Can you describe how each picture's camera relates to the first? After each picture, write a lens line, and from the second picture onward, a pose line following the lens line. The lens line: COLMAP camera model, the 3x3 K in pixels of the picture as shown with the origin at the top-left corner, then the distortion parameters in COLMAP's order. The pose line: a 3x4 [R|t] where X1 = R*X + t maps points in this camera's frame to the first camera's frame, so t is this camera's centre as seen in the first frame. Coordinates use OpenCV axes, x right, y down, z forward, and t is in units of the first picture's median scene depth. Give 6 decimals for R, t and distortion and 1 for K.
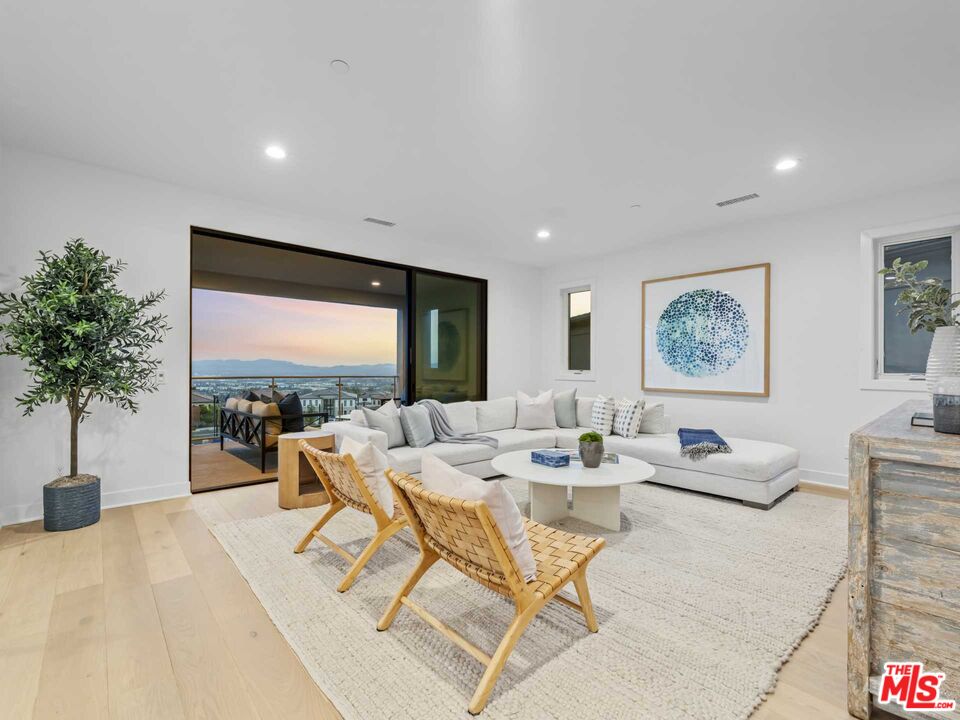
lens RADIAL K [[436.9, 0, 475.6], [0, 436.9, 365.3], [0, 0, 1]] dist [0.006091, -0.000917]
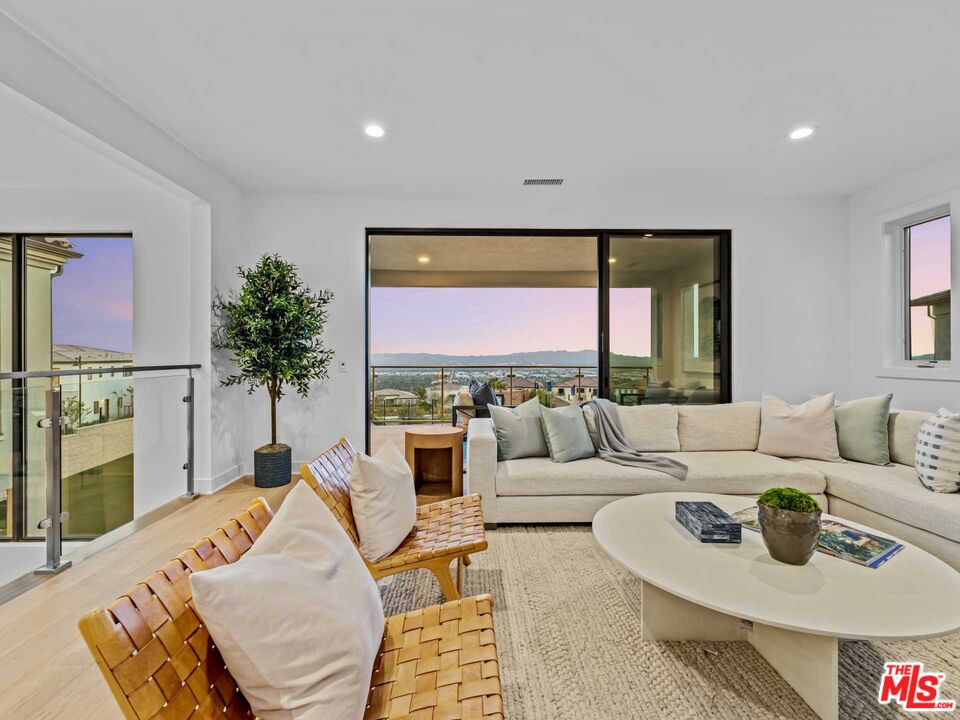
lens RADIAL K [[436.9, 0, 479.7], [0, 436.9, 355.7], [0, 0, 1]] dist [0.006091, -0.000917]
pose [[0.766885, -0.005589, -0.641760, 0.205922], [0.006102, 0.999980, -0.001418, 0.002993], [0.641756, -0.002828, 0.766904, 0.265720]]
